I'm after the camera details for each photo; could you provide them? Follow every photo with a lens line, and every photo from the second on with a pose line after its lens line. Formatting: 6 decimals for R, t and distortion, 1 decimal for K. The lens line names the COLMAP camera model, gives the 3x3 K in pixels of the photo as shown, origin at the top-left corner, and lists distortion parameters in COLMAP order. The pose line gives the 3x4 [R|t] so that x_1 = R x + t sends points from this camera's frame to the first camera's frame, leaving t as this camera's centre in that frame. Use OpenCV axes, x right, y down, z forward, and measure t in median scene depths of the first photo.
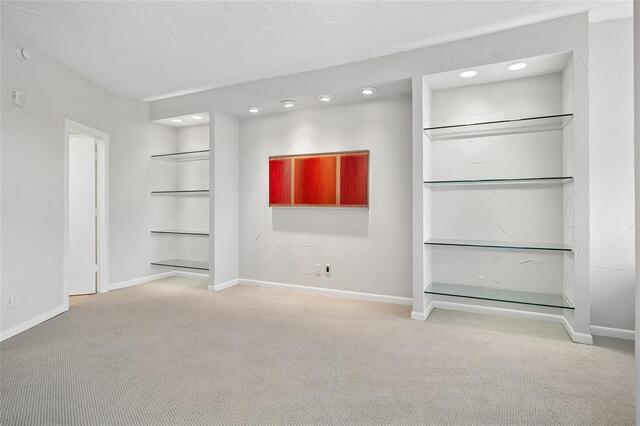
lens RADIAL K [[343.5, 0, 319.6], [0, 343.5, 201.5], [0, 0, 1]] dist [-0.001200, -0.000205]
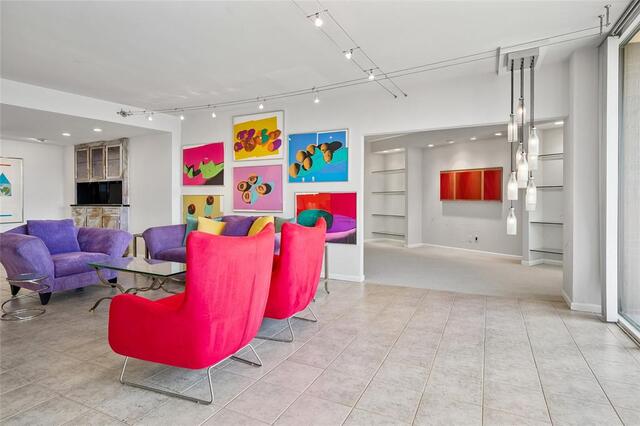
lens RADIAL K [[343.5, 0, 319.6], [0, 343.5, 201.5], [0, 0, 1]] dist [-0.001200, -0.000205]
pose [[0.868878, 0.003461, -0.495015, 0.177274], [0.005236, 0.999855, 0.016183, -0.012818], [0.494999, -0.016653, 0.868734, -0.775881]]
